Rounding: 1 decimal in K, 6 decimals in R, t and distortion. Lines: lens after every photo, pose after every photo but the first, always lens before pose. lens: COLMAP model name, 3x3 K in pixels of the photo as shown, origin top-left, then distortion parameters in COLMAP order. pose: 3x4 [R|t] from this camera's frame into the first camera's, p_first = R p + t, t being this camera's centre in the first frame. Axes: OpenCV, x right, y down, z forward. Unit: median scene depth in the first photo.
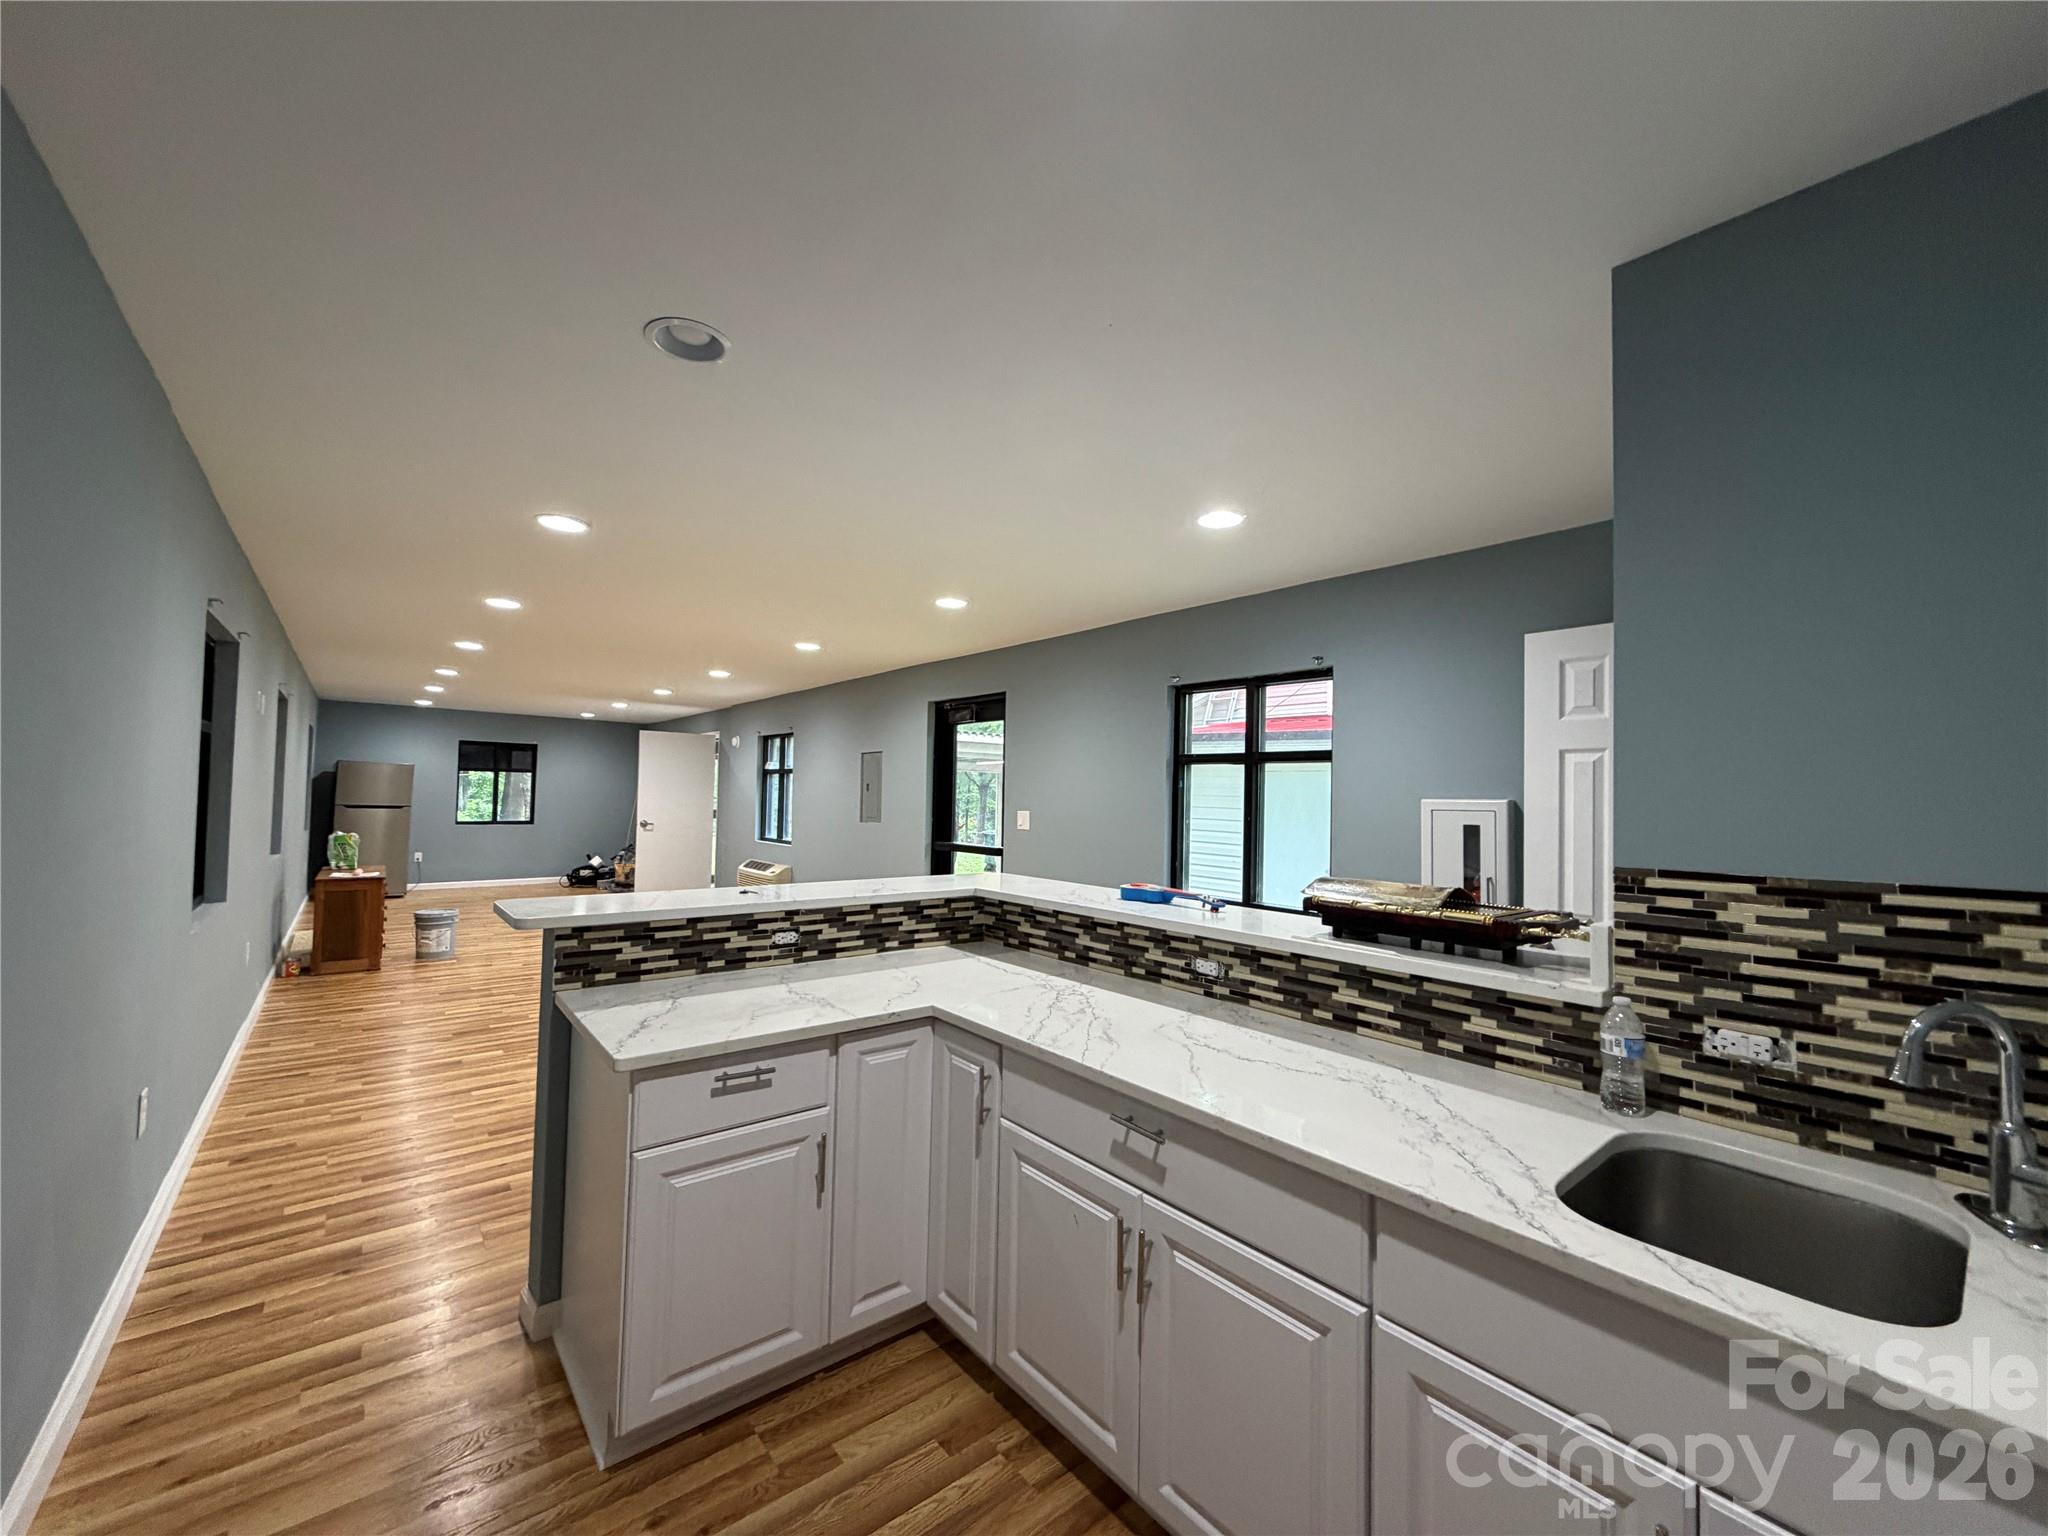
lens RADIAL K [[813.4, 0, 1018.6], [0, 813.4, 769.1], [0, 0, 1]] dist [-0.000884, 0.000302]
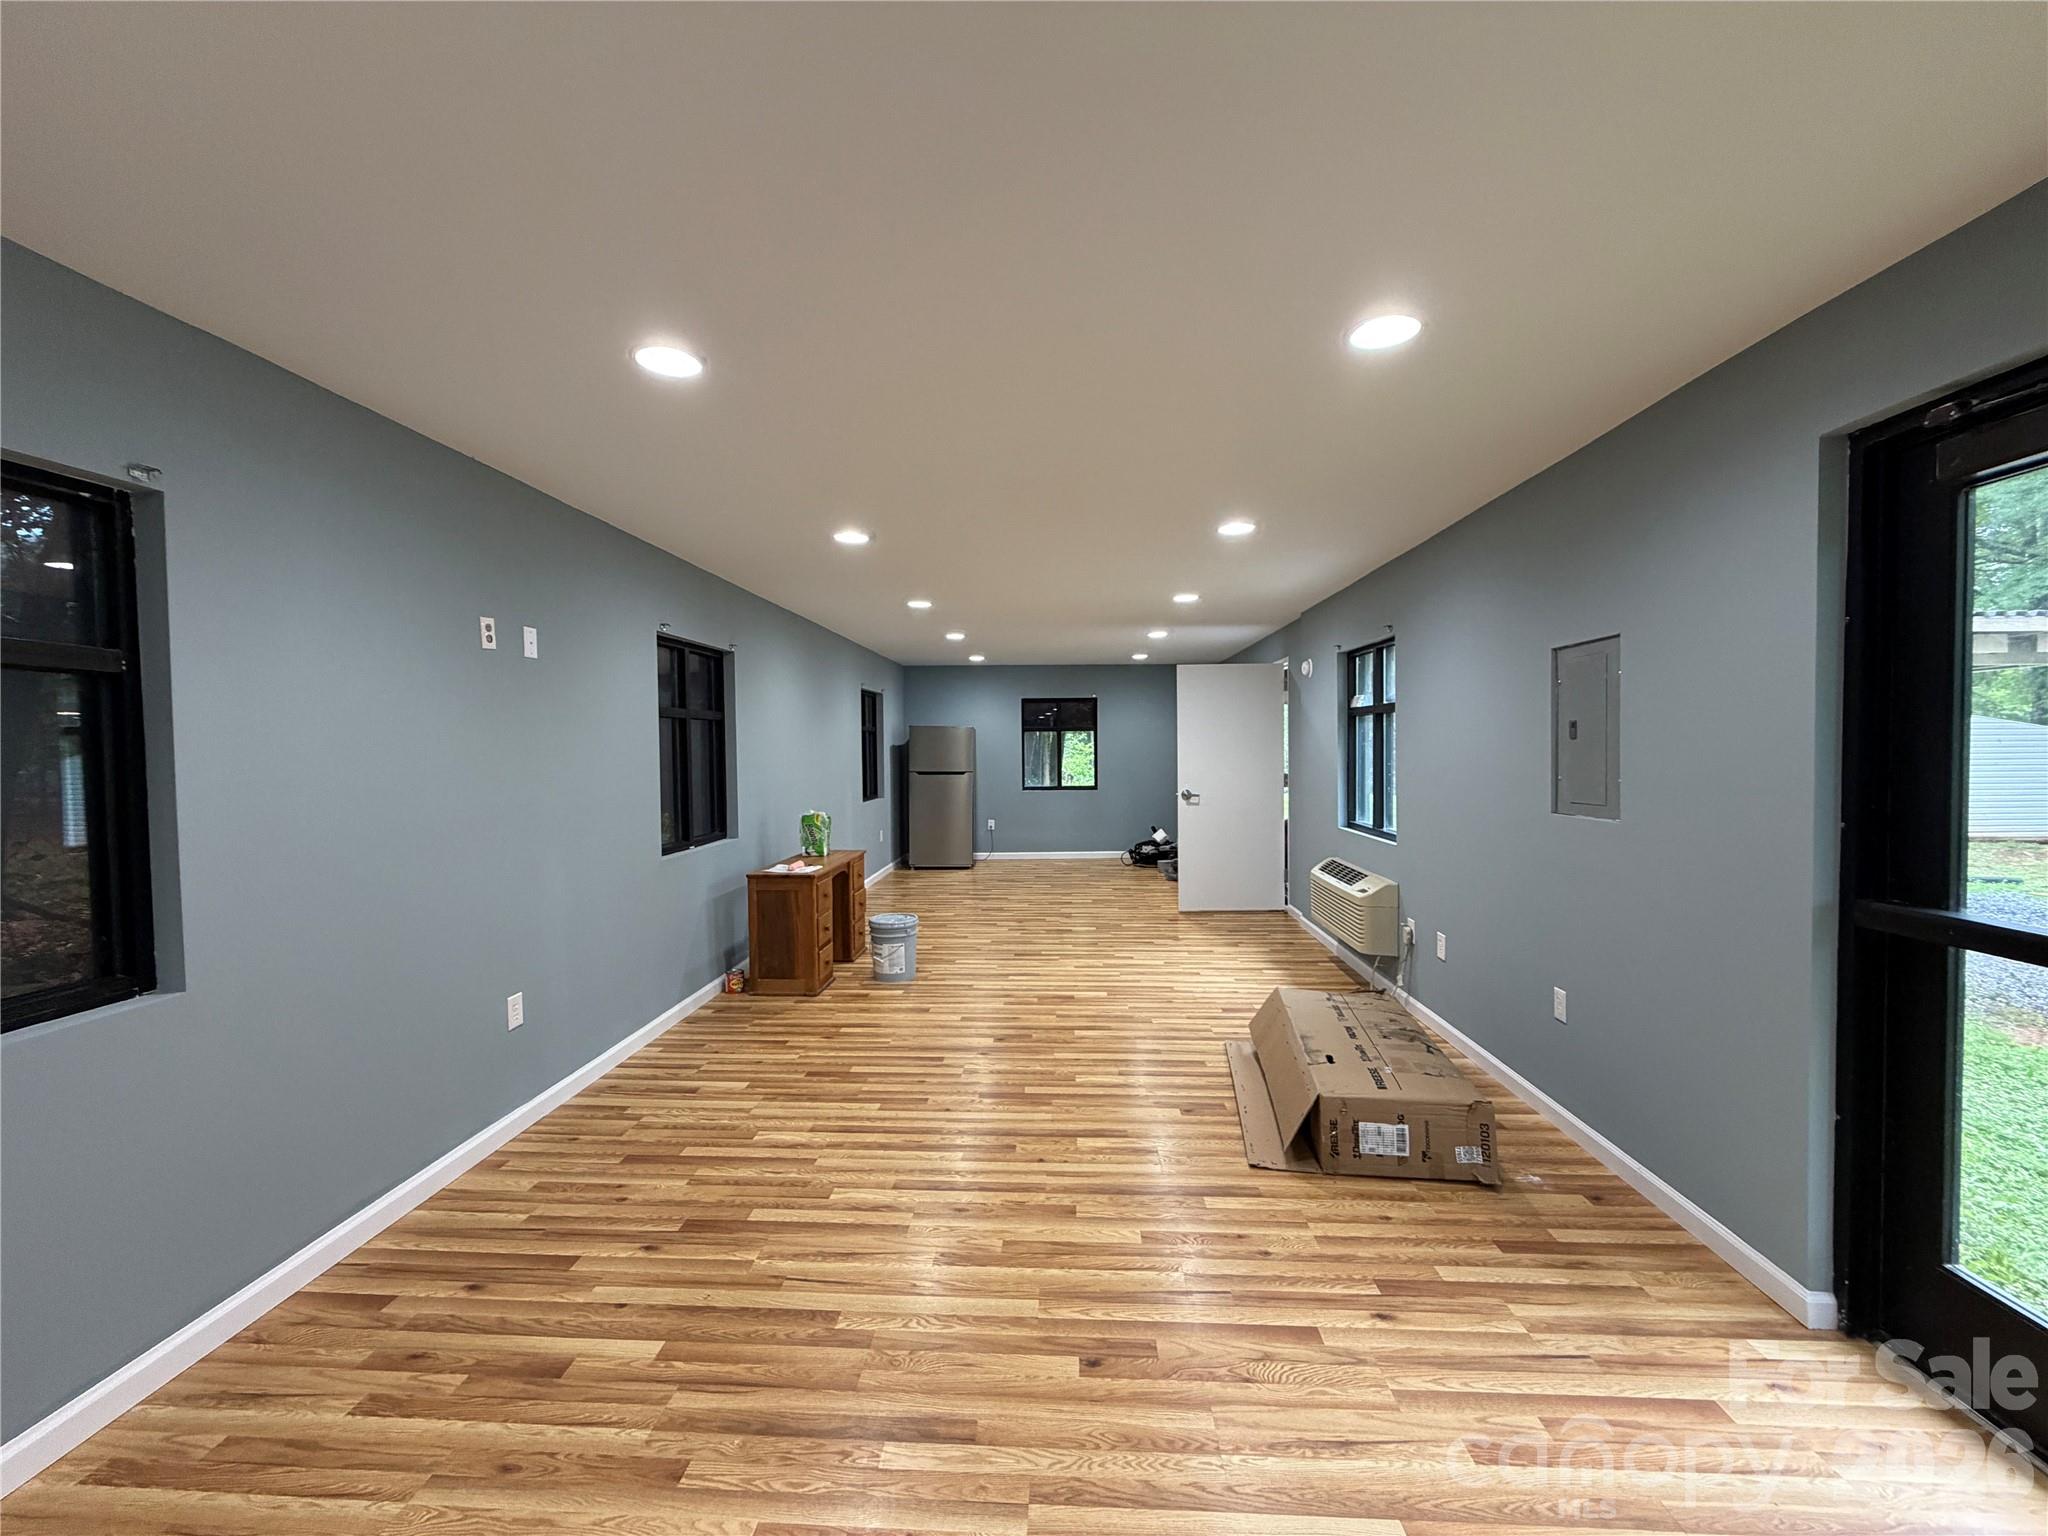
lens RADIAL K [[813.4, 0, 1016.9], [0, 813.4, 770.4], [0, 0, 1]] dist [-0.000884, 0.000302]
pose [[0.734854, -0.008633, -0.678170, -0.352127], [0.048875, 0.997993, 0.040255, 0.039118], [0.676462, -0.062727, 0.733802, 1.571480]]
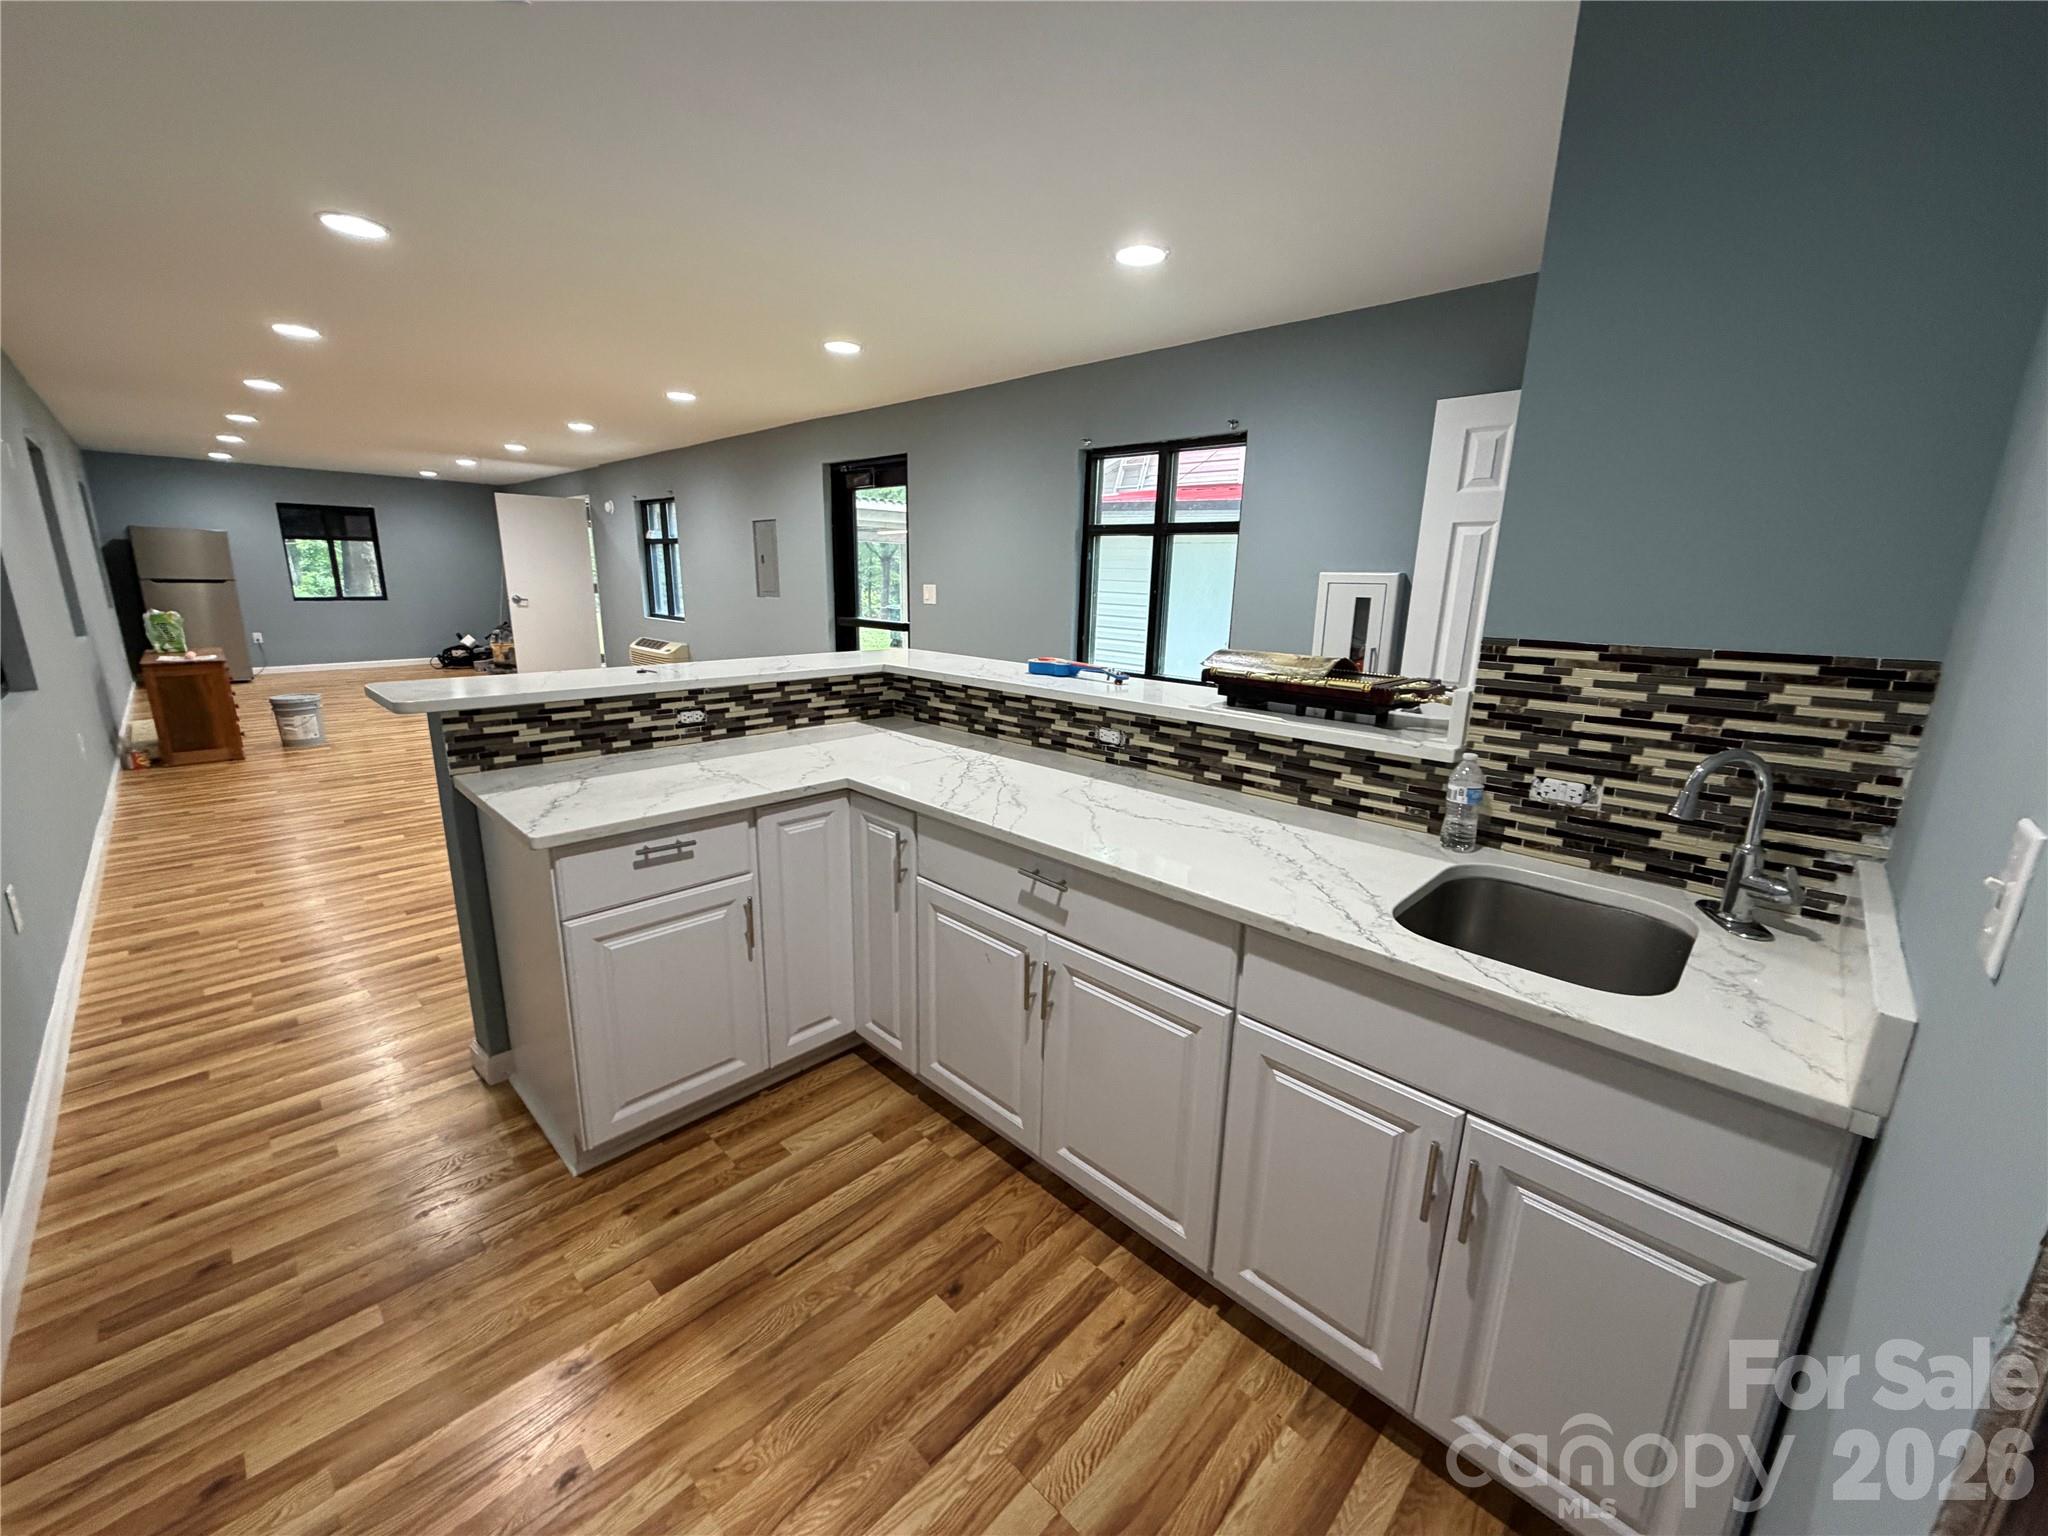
lens RADIAL K [[813.4, 0, 1018.9], [0, 813.4, 769.7], [0, 0, 1]] dist [-0.000884, 0.000302]
pose [[0.993502, -0.027097, 0.110543, -0.002736], [-0.004035, 0.962250, 0.272138, -0.000995], [-0.113744, -0.270816, 0.955888, -0.006618]]
